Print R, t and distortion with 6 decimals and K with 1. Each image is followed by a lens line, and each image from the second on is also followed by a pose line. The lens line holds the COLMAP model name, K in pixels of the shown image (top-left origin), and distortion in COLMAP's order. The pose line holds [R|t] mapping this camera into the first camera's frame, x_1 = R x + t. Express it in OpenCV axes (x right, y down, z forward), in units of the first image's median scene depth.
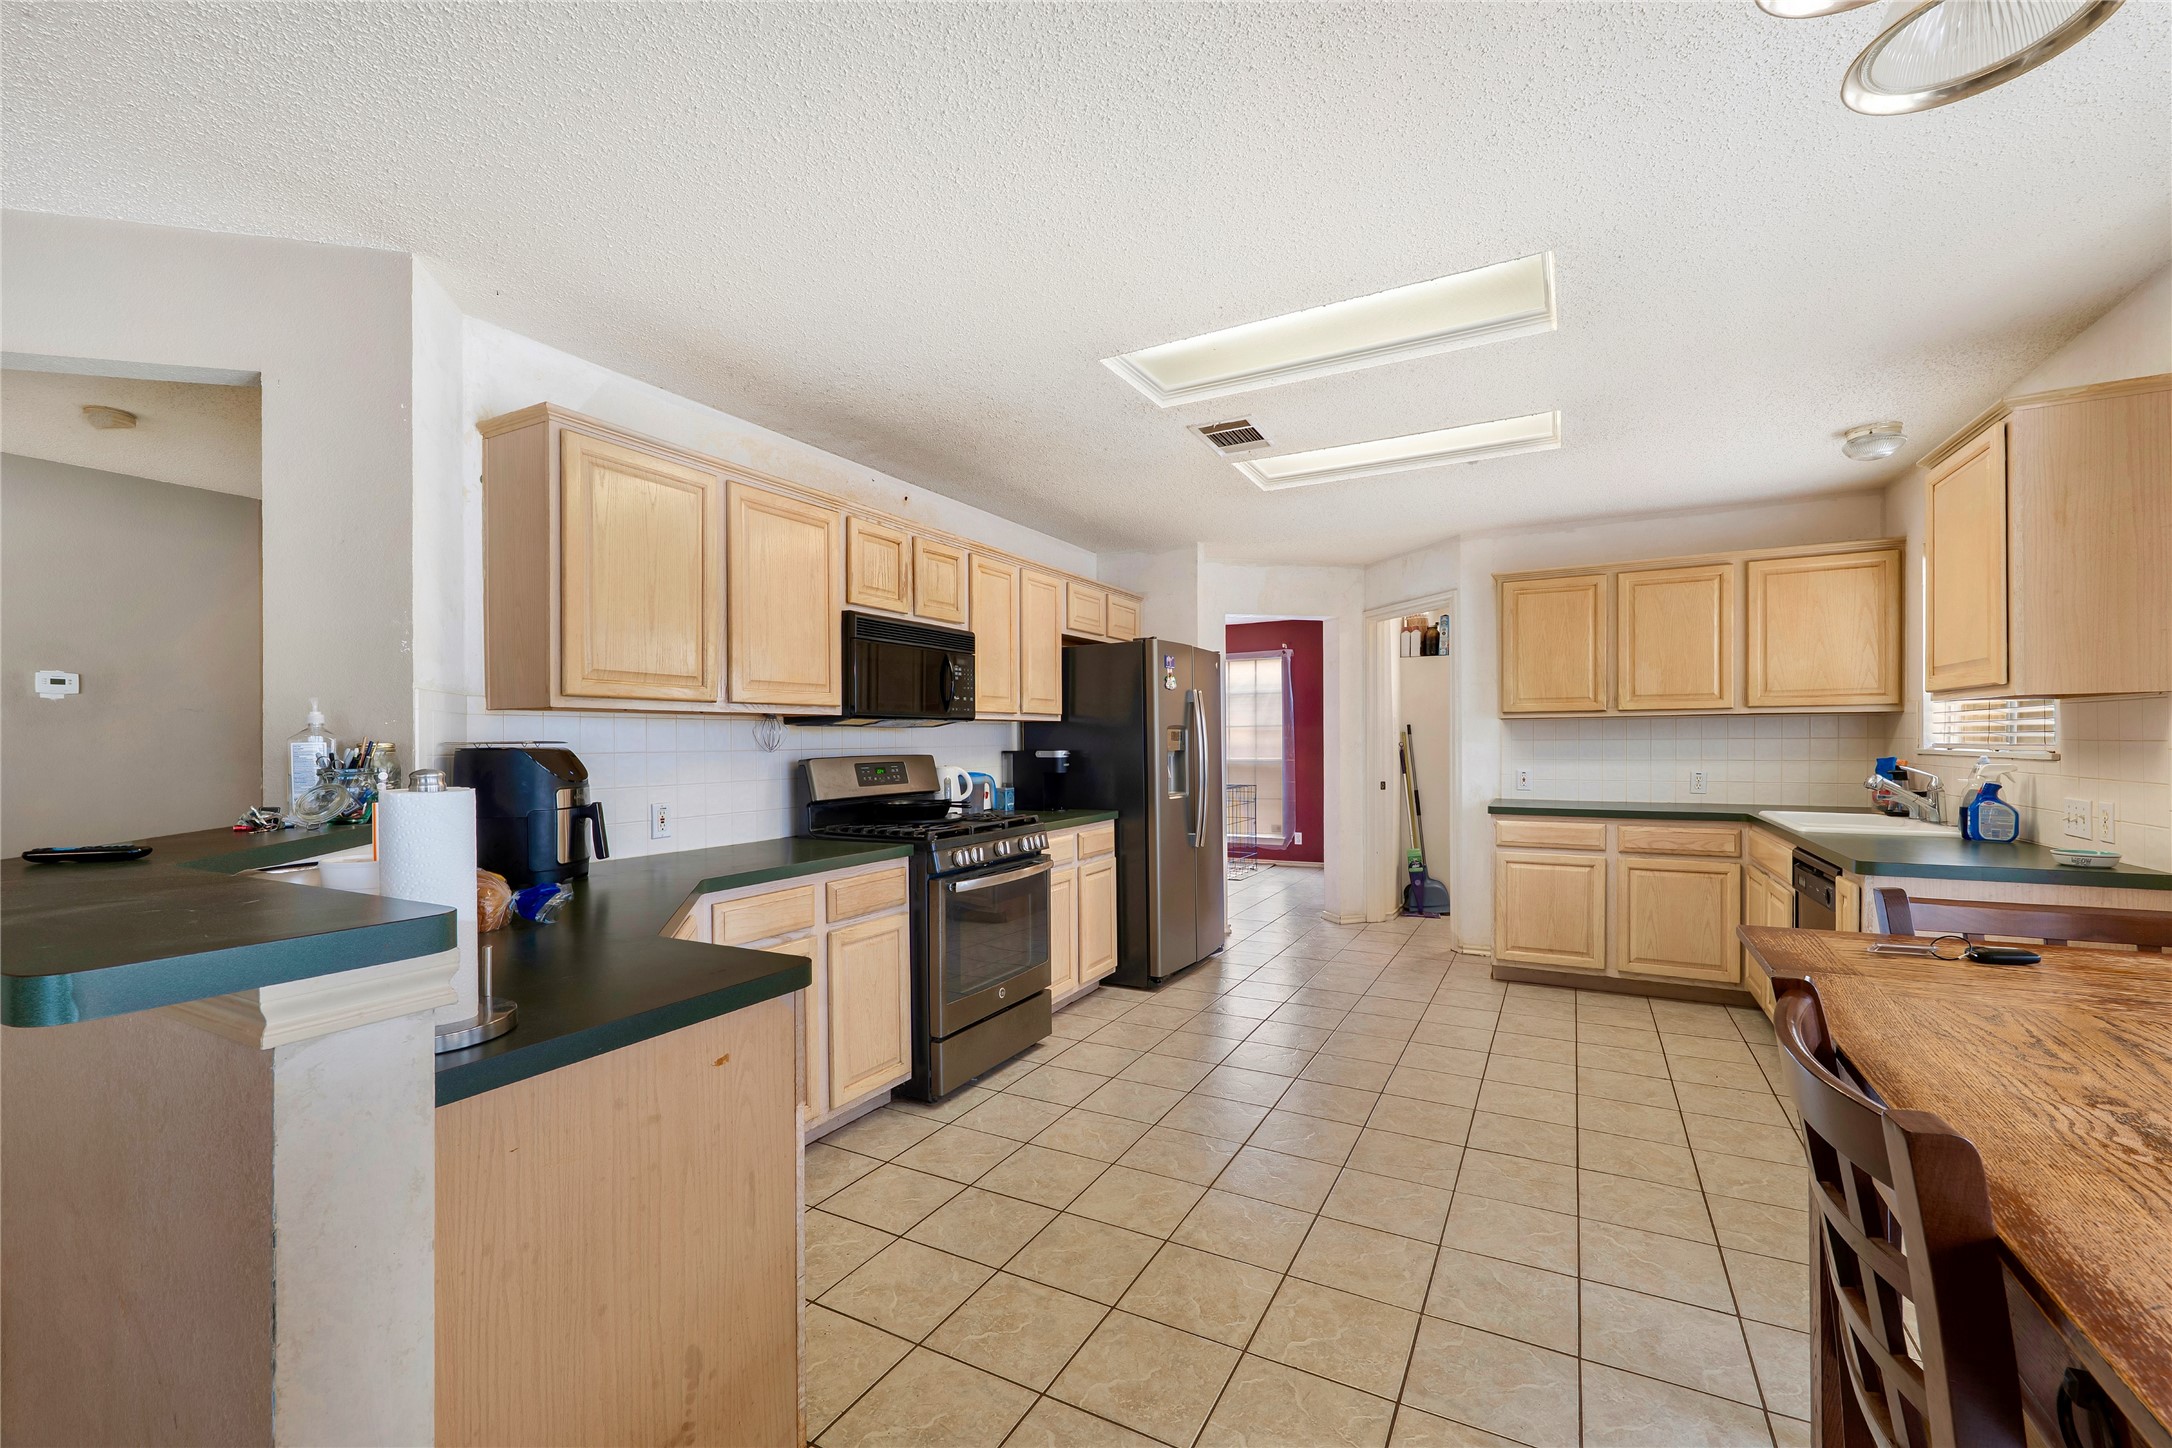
lens RADIAL K [[899.7, 0, 1086.3], [0, 899.7, 734.9], [0, 0, 1]] dist [-0.003756, -0.000175]
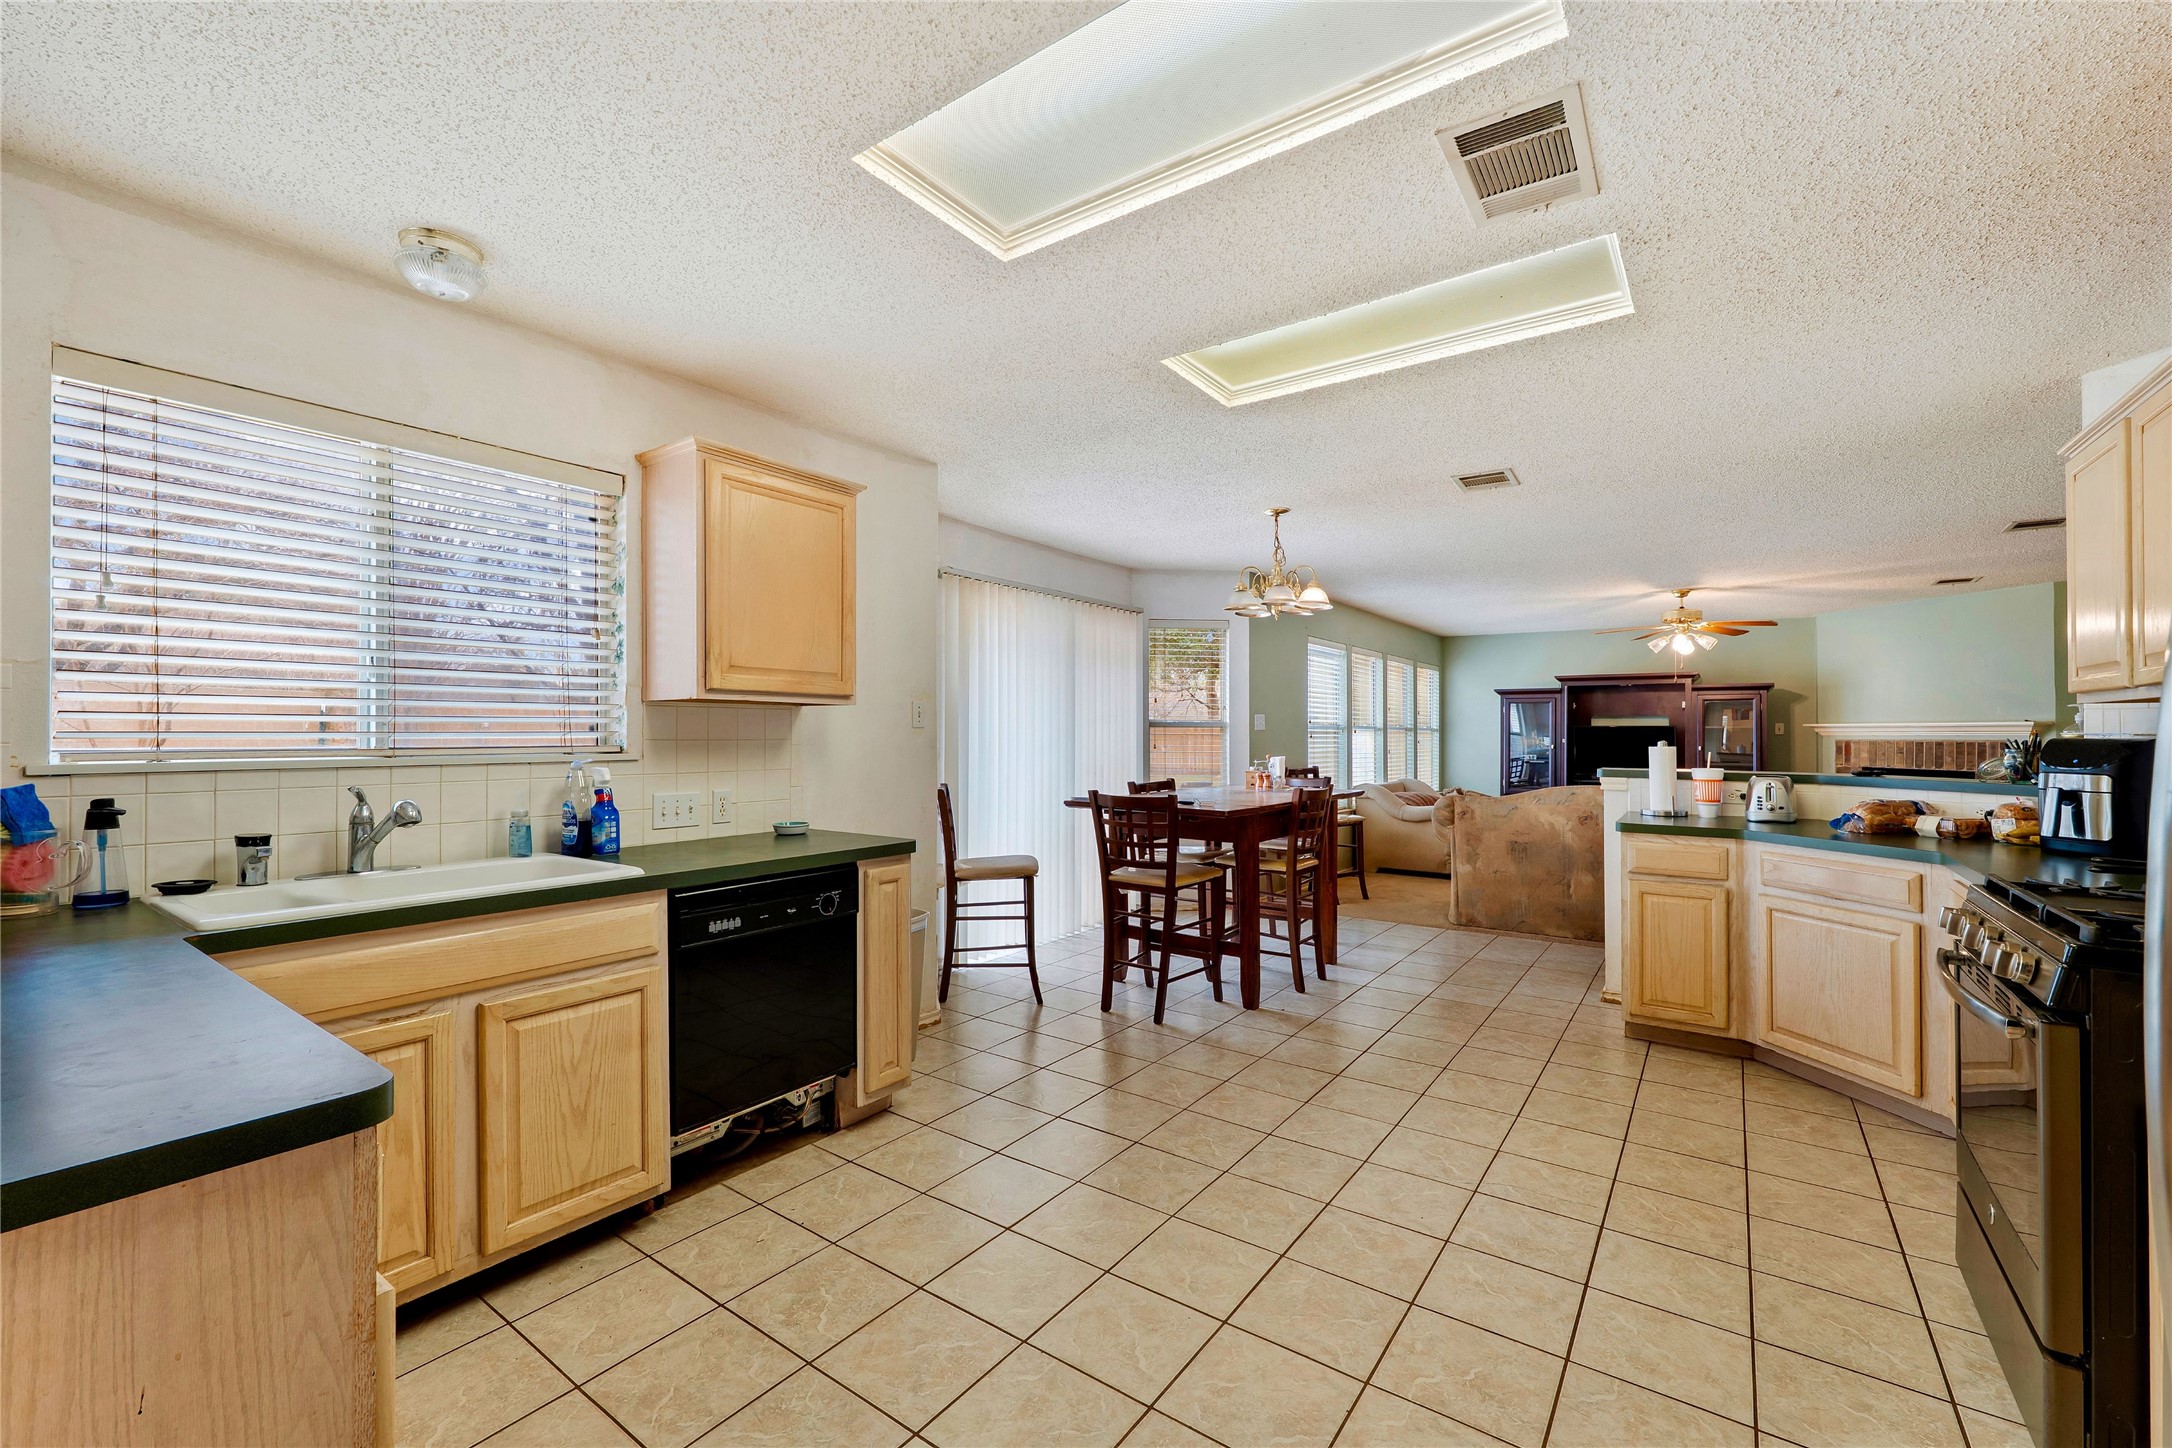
lens RADIAL K [[899.7, 0, 1073.6], [0, 899.7, 723.6], [0, 0, 1]] dist [-0.003756, -0.000175]
pose [[-0.990512, 0.005789, 0.137303, 0.356922], [0.003650, 0.999868, -0.015827, 0.005052], [-0.137376, -0.015176, -0.990403, 1.559141]]
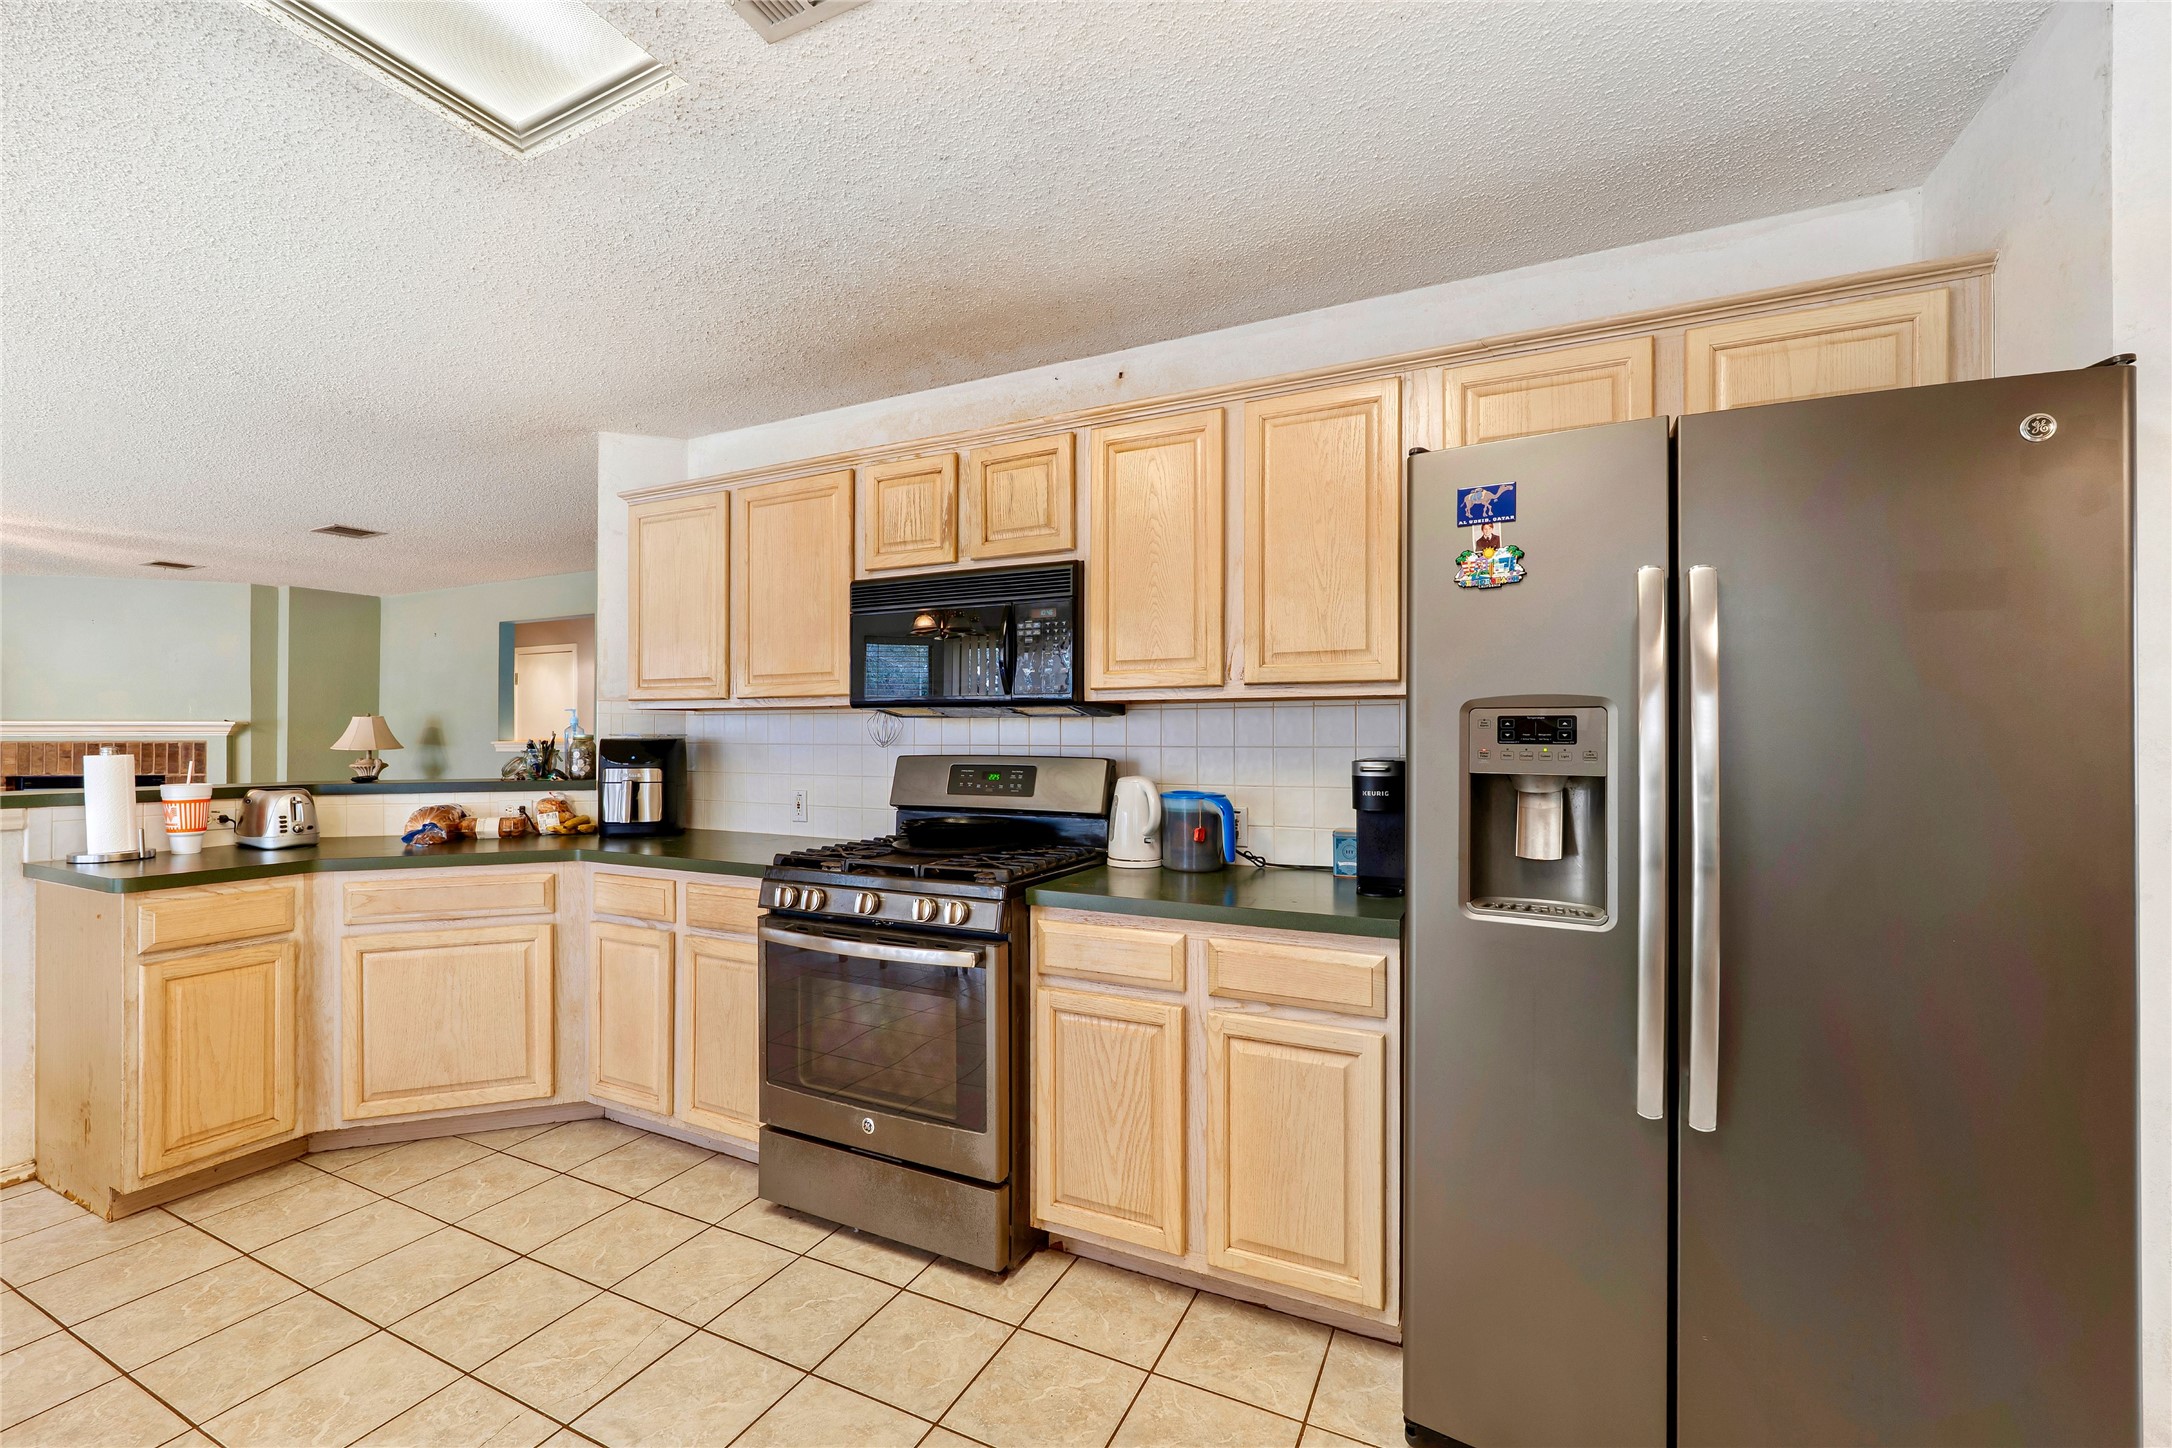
lens RADIAL K [[899.7, 0, 1080.1], [0, 899.7, 727.4], [0, 0, 1]] dist [-0.003756, -0.000175]
pose [[0.035618, 0.000640, -0.999365, 0.546727], [0.005719, 0.999983, 0.000844, -0.000730], [0.999349, -0.005746, 0.035613, 1.102664]]
